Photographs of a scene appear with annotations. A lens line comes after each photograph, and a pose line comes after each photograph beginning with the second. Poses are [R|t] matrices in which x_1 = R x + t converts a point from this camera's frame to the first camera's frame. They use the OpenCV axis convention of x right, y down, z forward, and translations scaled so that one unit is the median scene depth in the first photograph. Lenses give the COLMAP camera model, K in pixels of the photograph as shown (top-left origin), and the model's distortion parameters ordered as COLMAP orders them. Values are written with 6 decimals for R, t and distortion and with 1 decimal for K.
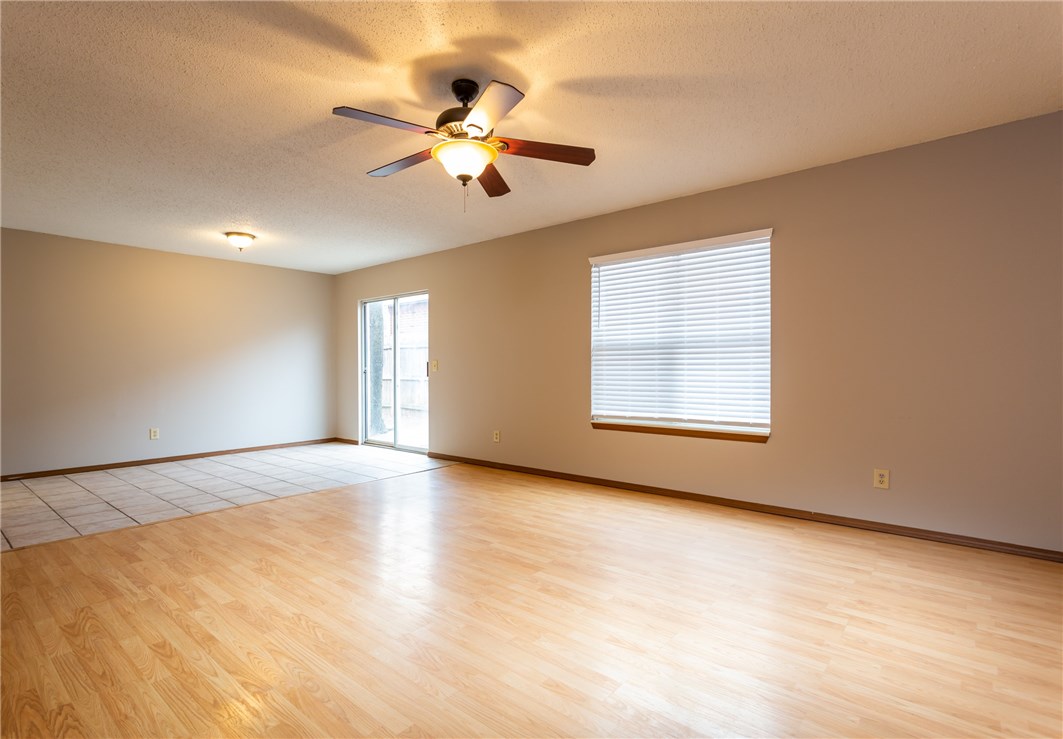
lens RADIAL K [[512.6, 0, 528.1], [0, 512.6, 369.5], [0, 0, 1]] dist [-0.013657, -0.003531]
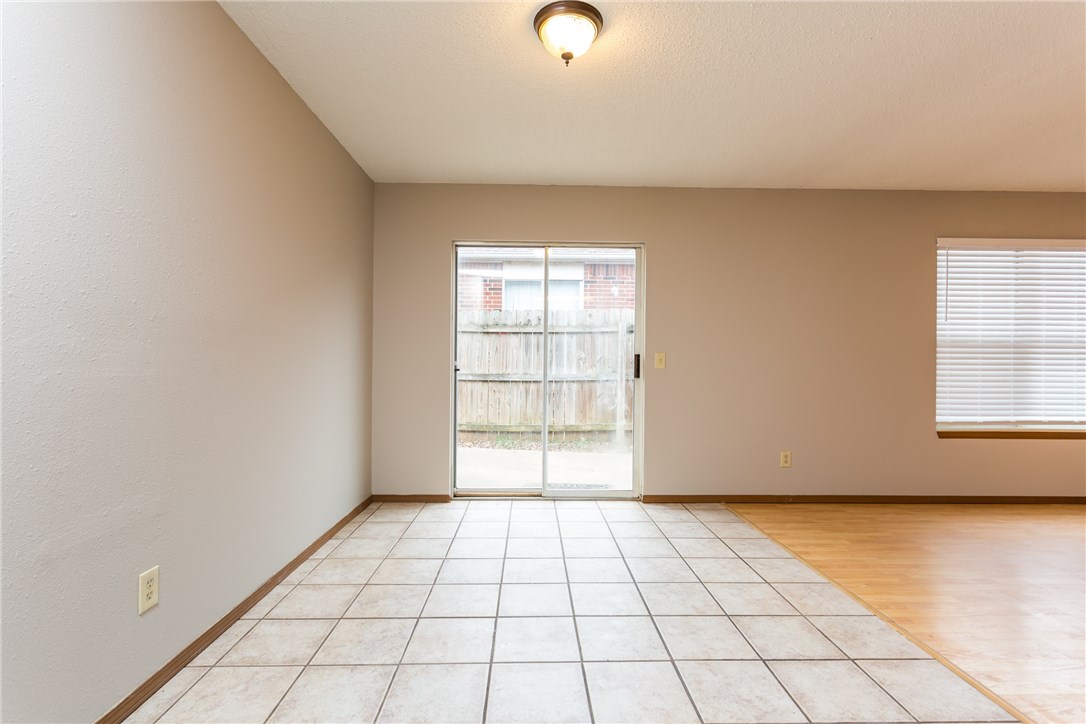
lens RADIAL K [[519.8, 0, 538.2], [0, 519.8, 358.5], [0, 0, 1]] dist [0.003598, -0.000854]
pose [[0.758781, 0.015370, 0.651165, -1.064477], [-0.008621, 0.999871, -0.013555, 0.000222], [-0.651289, 0.004671, 0.758816, 0.874948]]
